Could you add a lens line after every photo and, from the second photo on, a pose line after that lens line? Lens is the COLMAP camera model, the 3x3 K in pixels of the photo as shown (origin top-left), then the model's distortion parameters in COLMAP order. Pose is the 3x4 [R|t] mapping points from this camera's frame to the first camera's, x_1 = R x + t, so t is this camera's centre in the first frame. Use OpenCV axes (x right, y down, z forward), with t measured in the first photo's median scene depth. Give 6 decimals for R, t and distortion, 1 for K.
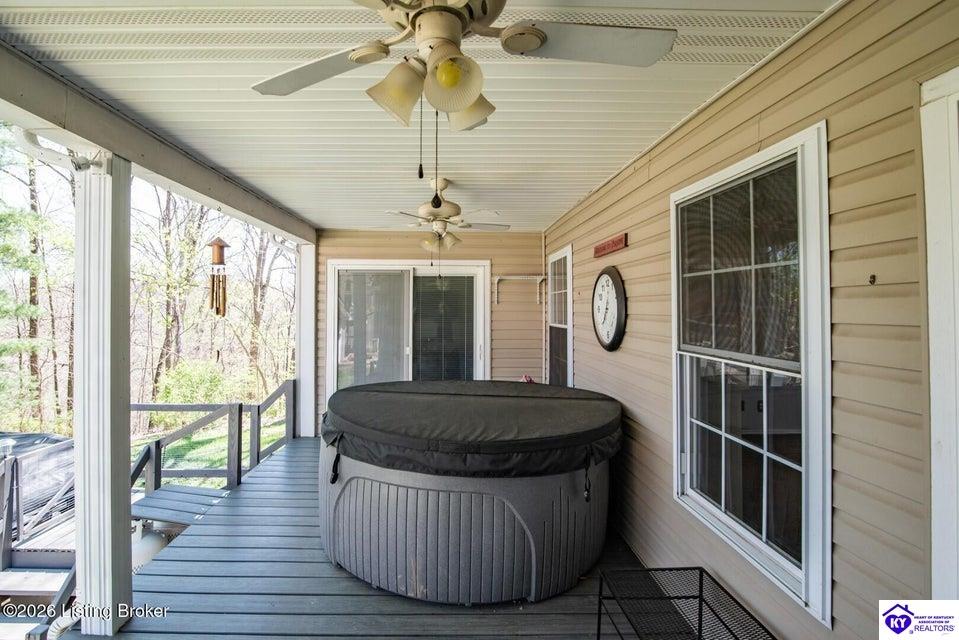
lens RADIAL K [[453.4, 0, 479.5], [0, 453.4, 320.0], [0, 0, 1]] dist [-0.046748, -0.000200]
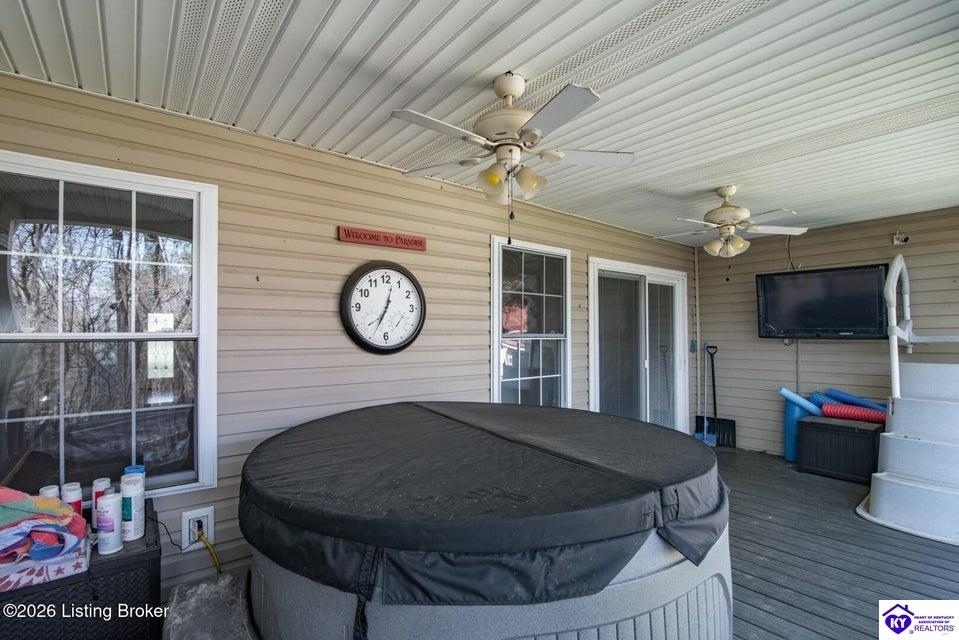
lens RADIAL K [[437.3, 0, 507.5], [0, 437.3, 327.5], [0, 0, 1]] dist [-0.038145, -0.000105]
pose [[-0.592785, 0.023800, 0.805009, -1.051483], [0.032588, 0.999453, -0.005552, 0.052509], [-0.804701, 0.022942, -0.593236, 2.487788]]
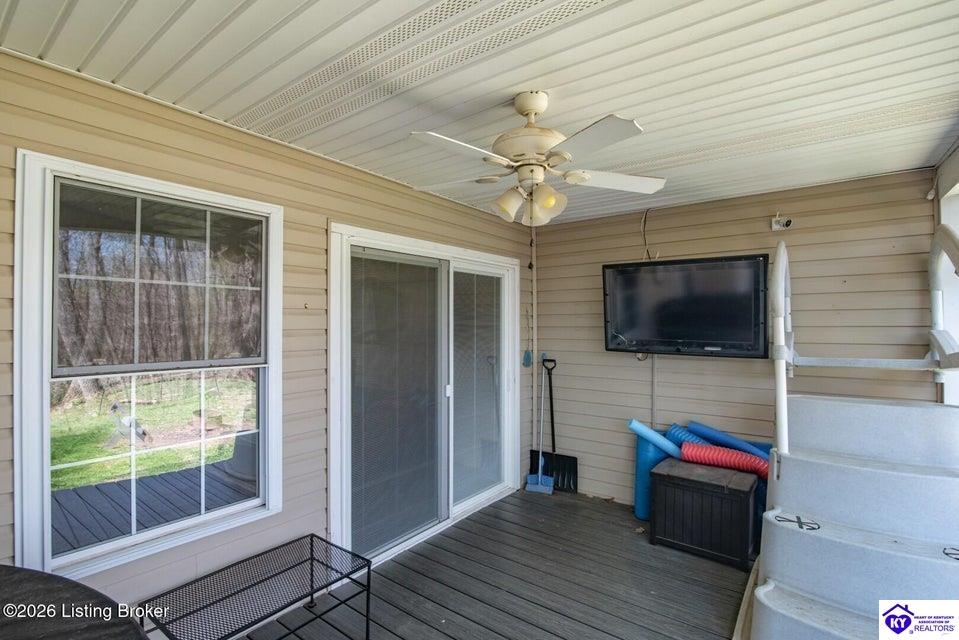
lens RADIAL K [[453.4, 0, 479.5], [0, 453.4, 320.0], [0, 0, 1]] dist [-0.046748, -0.000200]
pose [[-0.750217, 0.012615, 0.661071, -0.709706], [0.020169, 0.999789, 0.003810, -0.016676], [-0.660884, 0.016192, -0.750313, 1.437568]]
